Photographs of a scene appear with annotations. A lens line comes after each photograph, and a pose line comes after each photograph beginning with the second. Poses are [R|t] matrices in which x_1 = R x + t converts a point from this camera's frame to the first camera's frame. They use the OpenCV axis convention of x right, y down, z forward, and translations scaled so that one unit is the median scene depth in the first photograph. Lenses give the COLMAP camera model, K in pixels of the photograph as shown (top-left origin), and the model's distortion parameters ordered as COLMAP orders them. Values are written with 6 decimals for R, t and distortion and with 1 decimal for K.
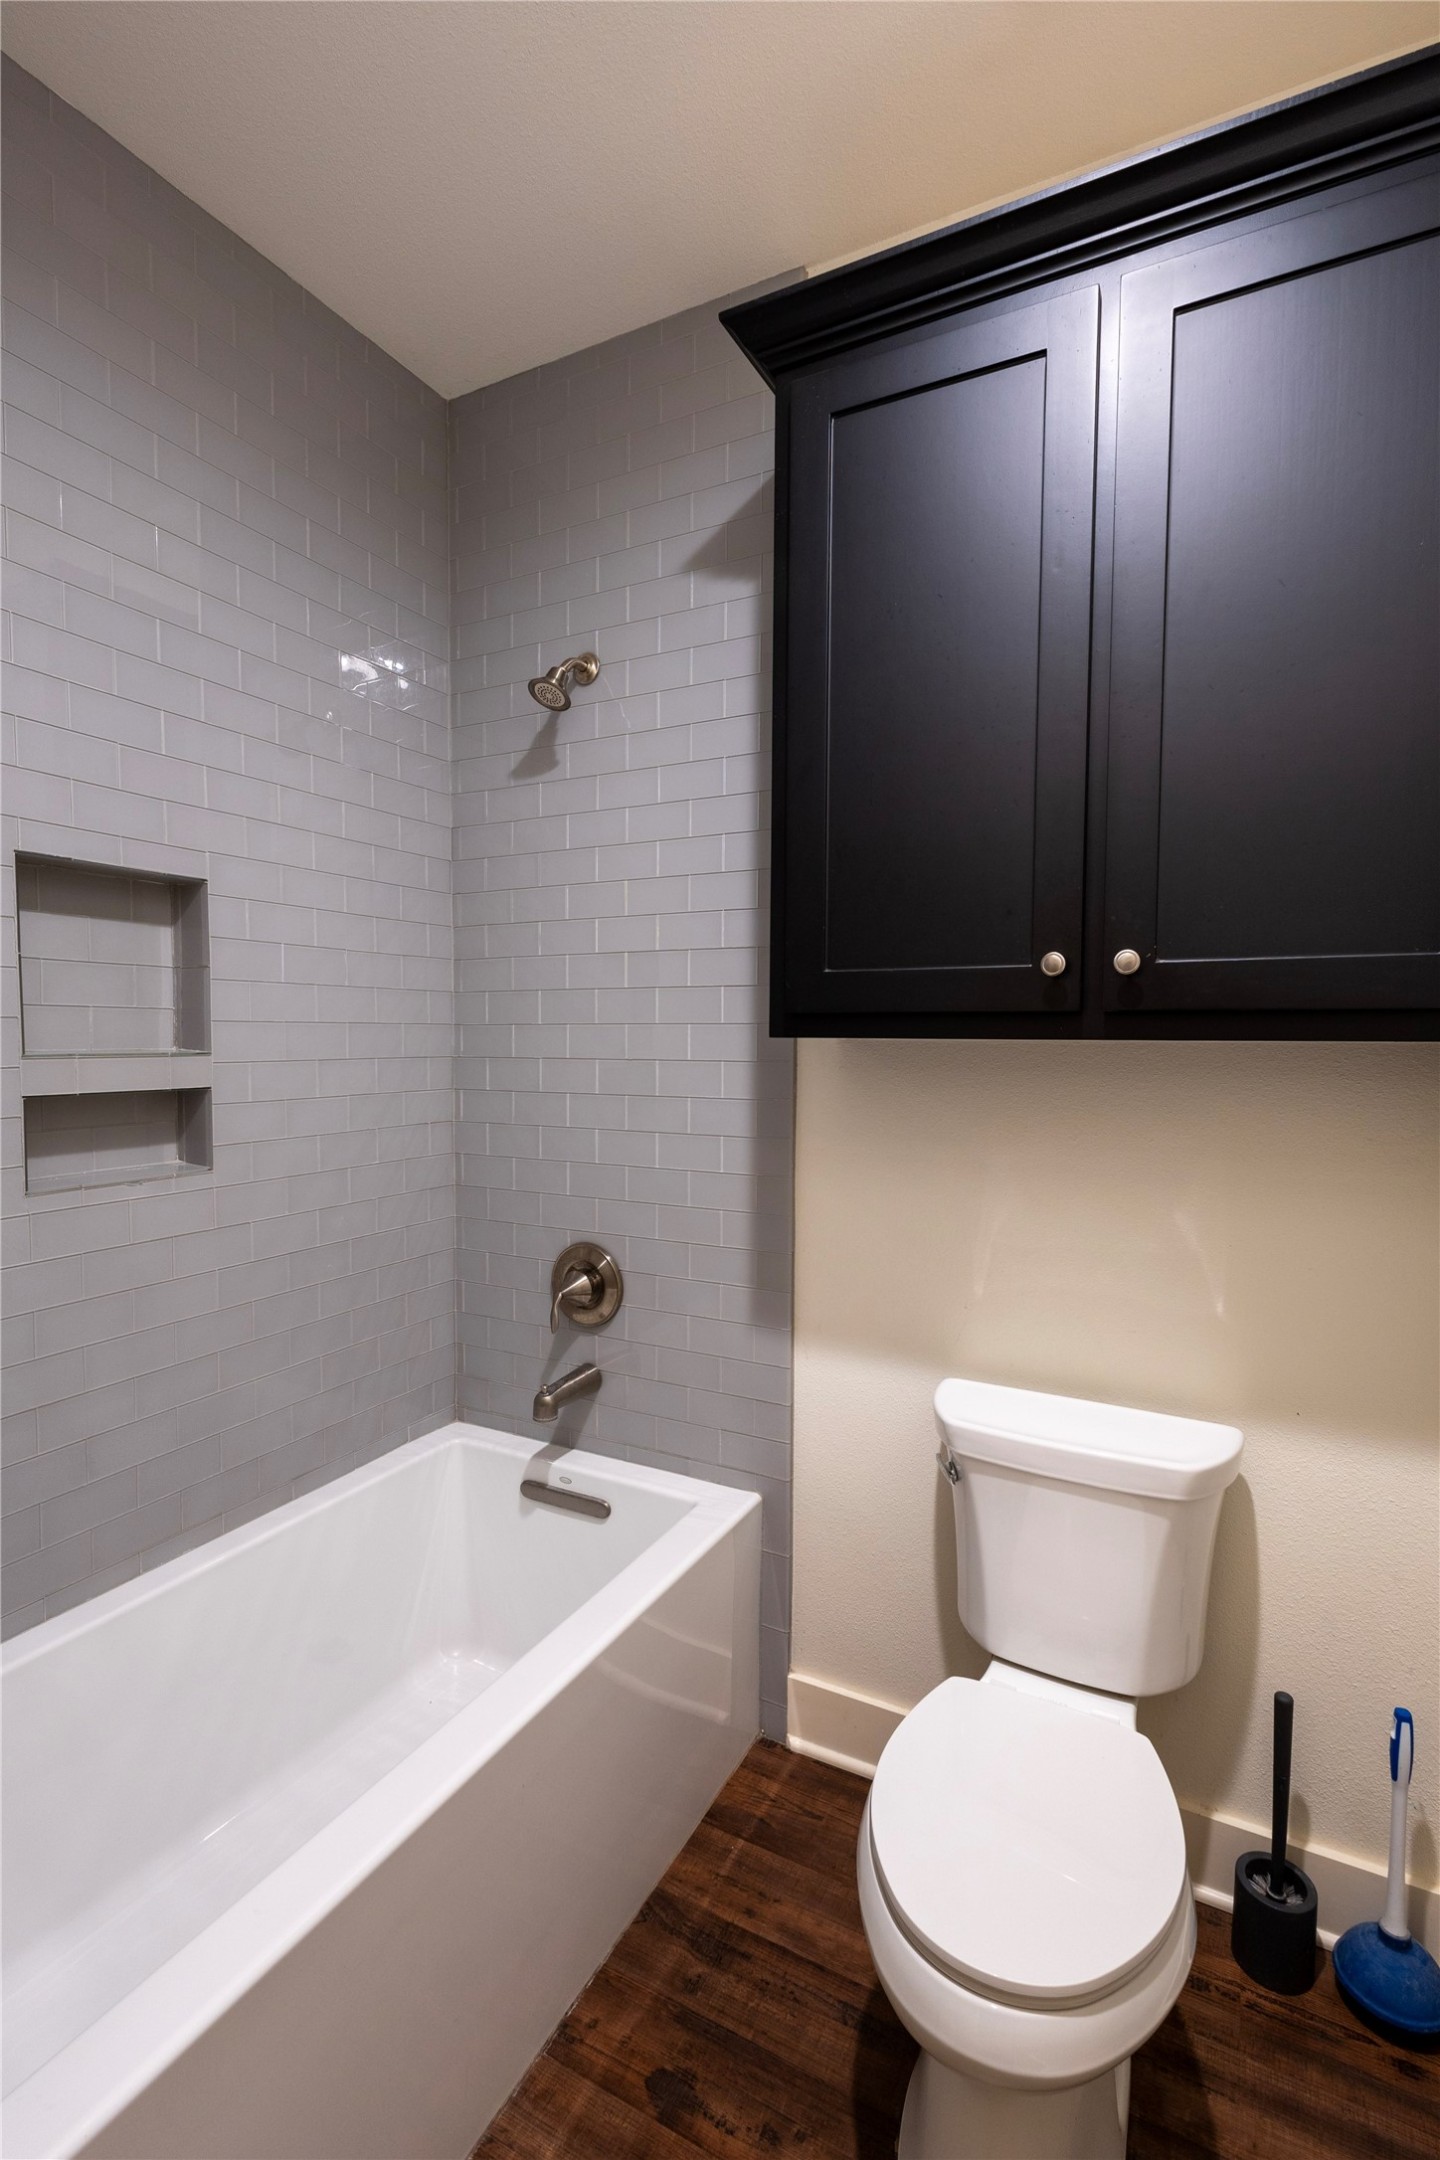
lens RADIAL K [[987.3, 0, 720.2], [0, 987.3, 1092.7], [0, 0, 1]] dist [0.012581, -0.005696]
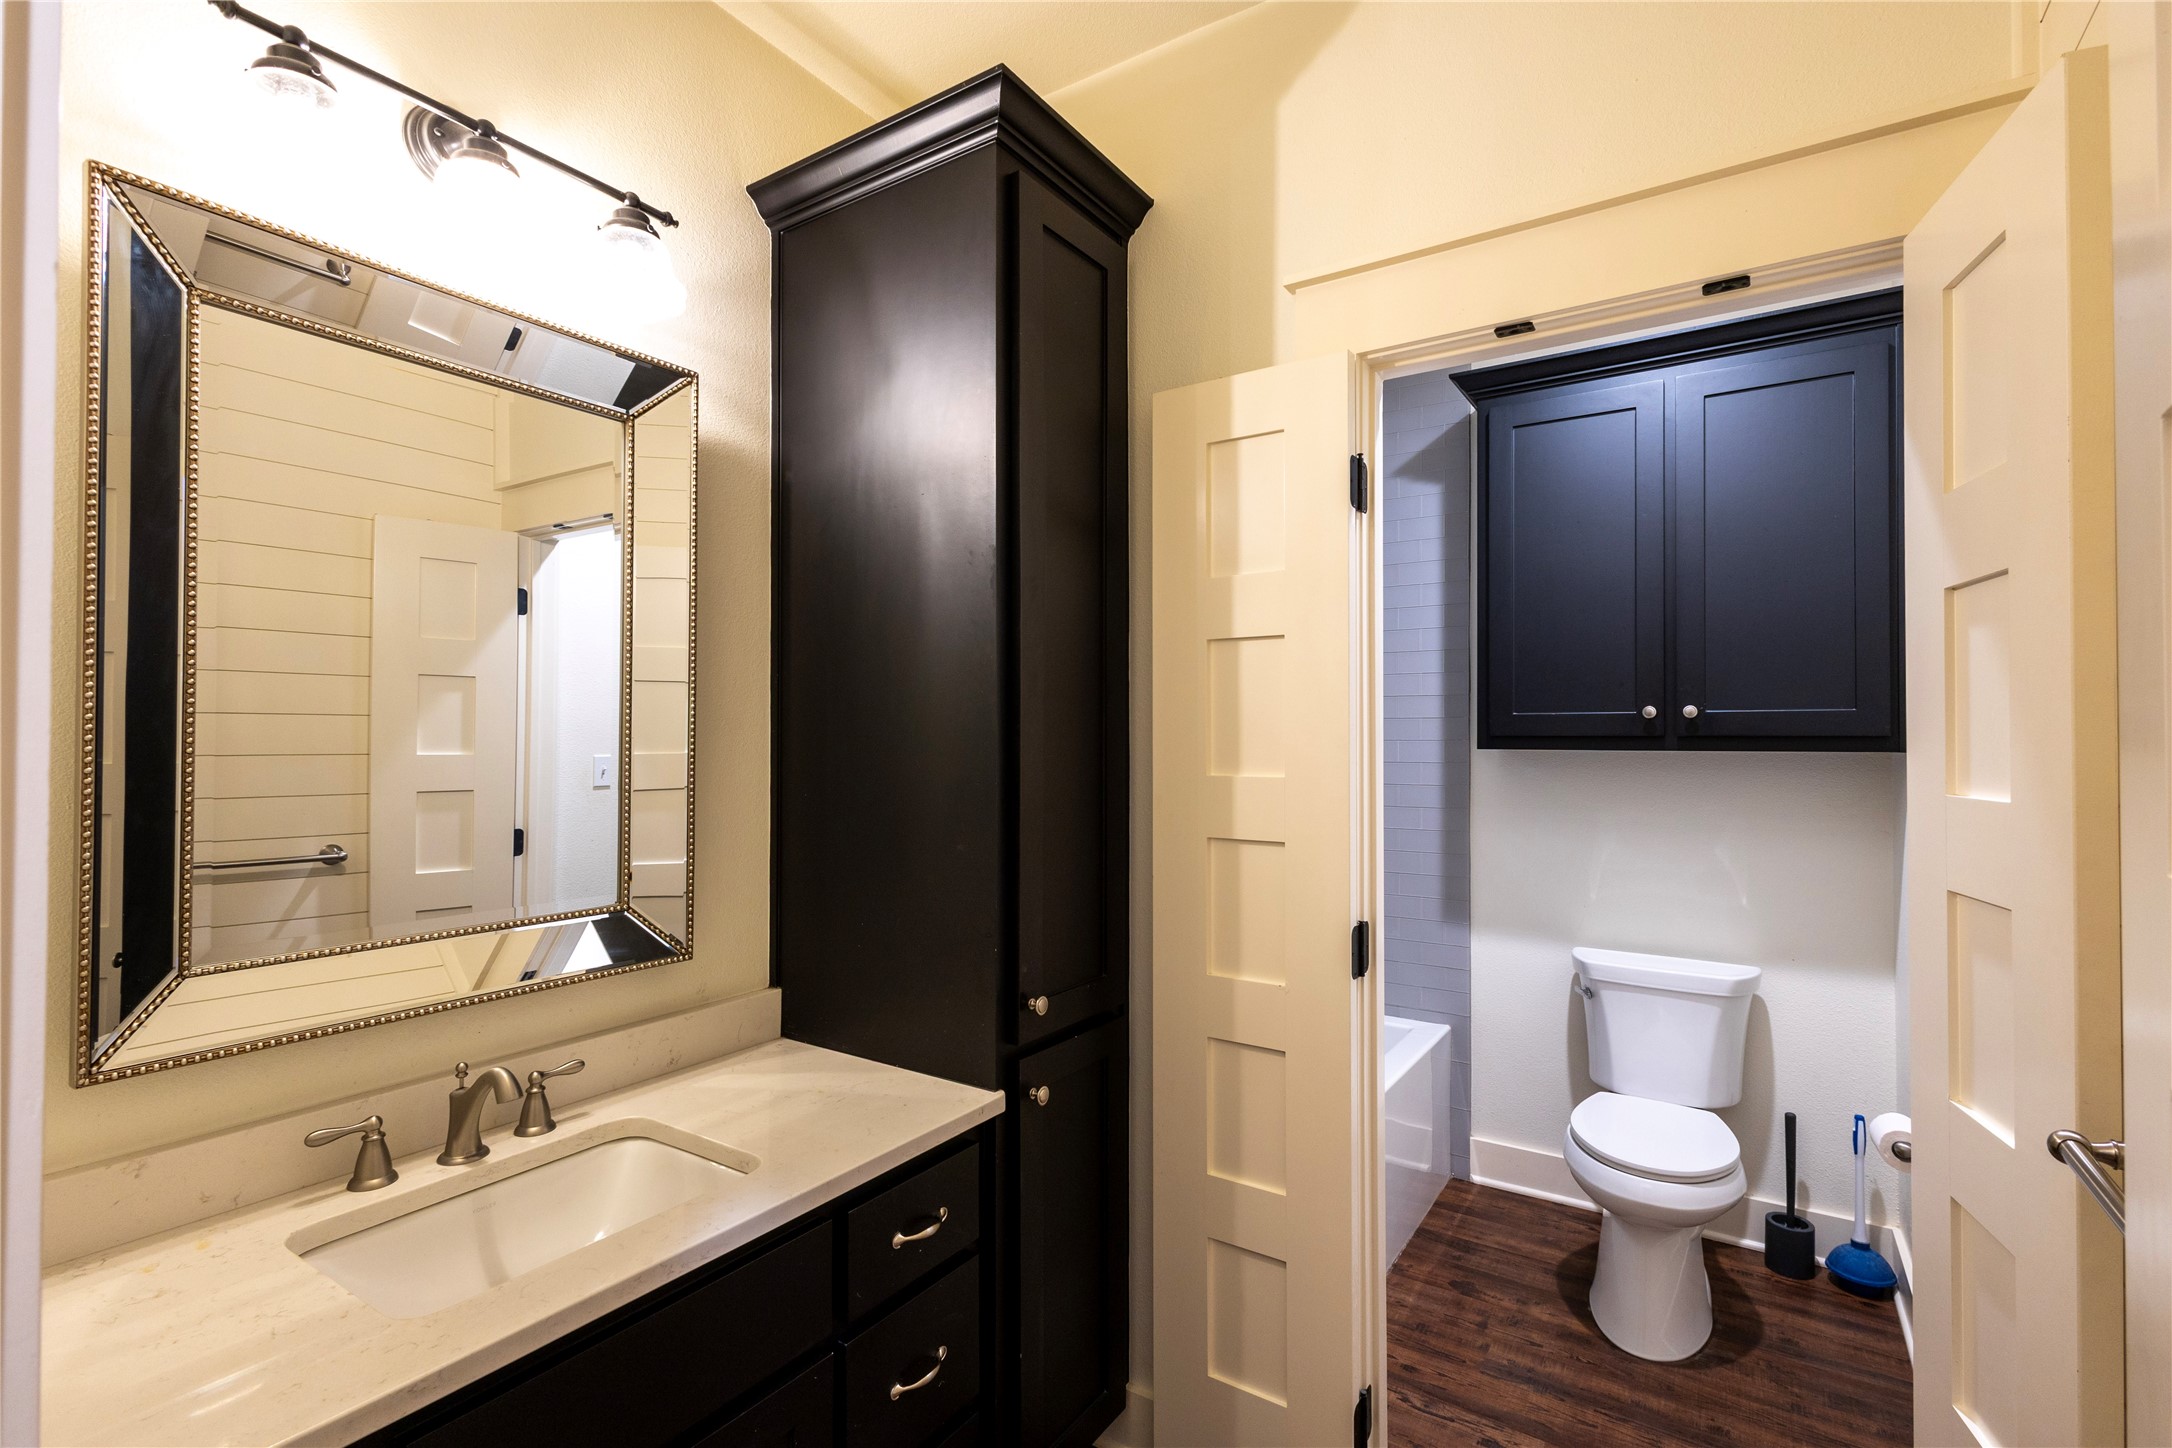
lens RADIAL K [[992.8, 0, 1084.8], [0, 992.8, 736.0], [0, 0, 1]] dist [0.012581, -0.005696]
pose [[0.995507, 0.003339, -0.094626, -0.527899], [-0.010007, 0.997491, -0.070087, 0.059825], [0.094154, 0.070719, 0.993043, -0.950676]]
